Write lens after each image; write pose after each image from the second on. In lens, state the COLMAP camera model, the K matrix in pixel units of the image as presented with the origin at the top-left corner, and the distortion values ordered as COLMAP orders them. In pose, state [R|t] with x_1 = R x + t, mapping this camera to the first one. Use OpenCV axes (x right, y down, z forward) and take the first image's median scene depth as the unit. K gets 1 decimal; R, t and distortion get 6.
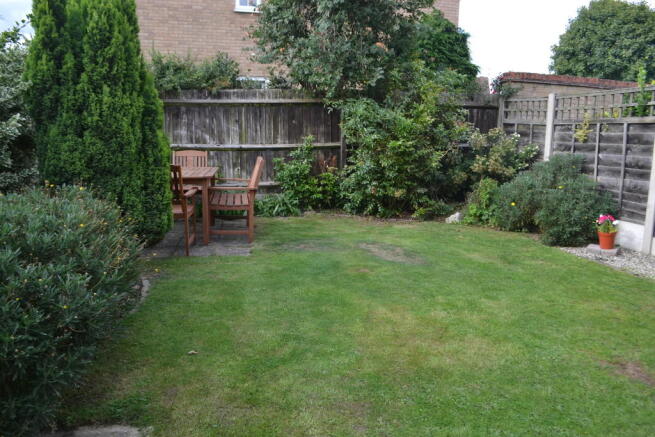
lens RADIAL K [[530.8, 0, 331.9], [0, 530.8, 233.6], [0, 0, 1]] dist [-0.075117, 0.005636]
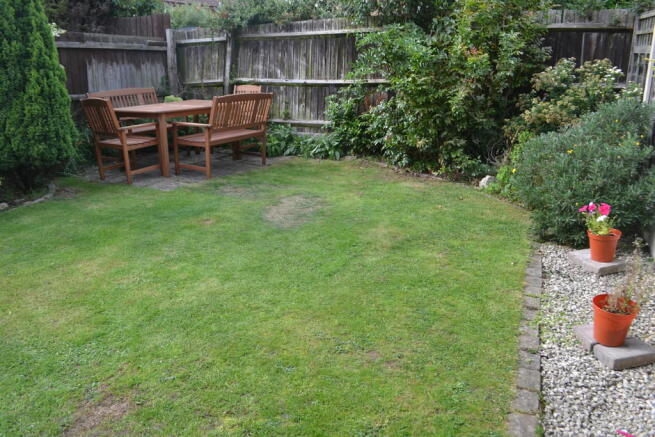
lens RADIAL K [[530.8, 0, 331.9], [0, 530.8, 233.6], [0, 0, 1]] dist [-0.075117, 0.005636]
pose [[0.792088, 0.177628, -0.583991, 0.476965], [-0.109254, 0.982530, 0.150662, -0.044262], [0.600550, -0.055534, 0.797656, 0.253409]]
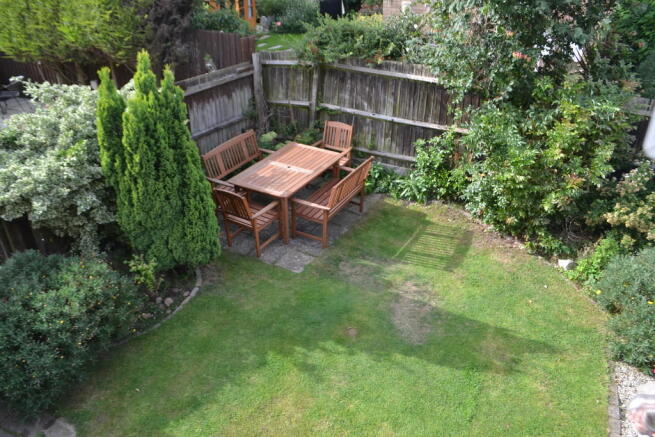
lens RADIAL K [[530.8, 0, 331.9], [0, 530.8, 233.6], [0, 0, 1]] dist [-0.075117, 0.005636]
pose [[0.781727, 0.321186, -0.534549, 0.355039], [-0.106962, 0.913523, 0.392473, -0.354860], [0.614380, -0.249630, 0.748480, 0.110345]]
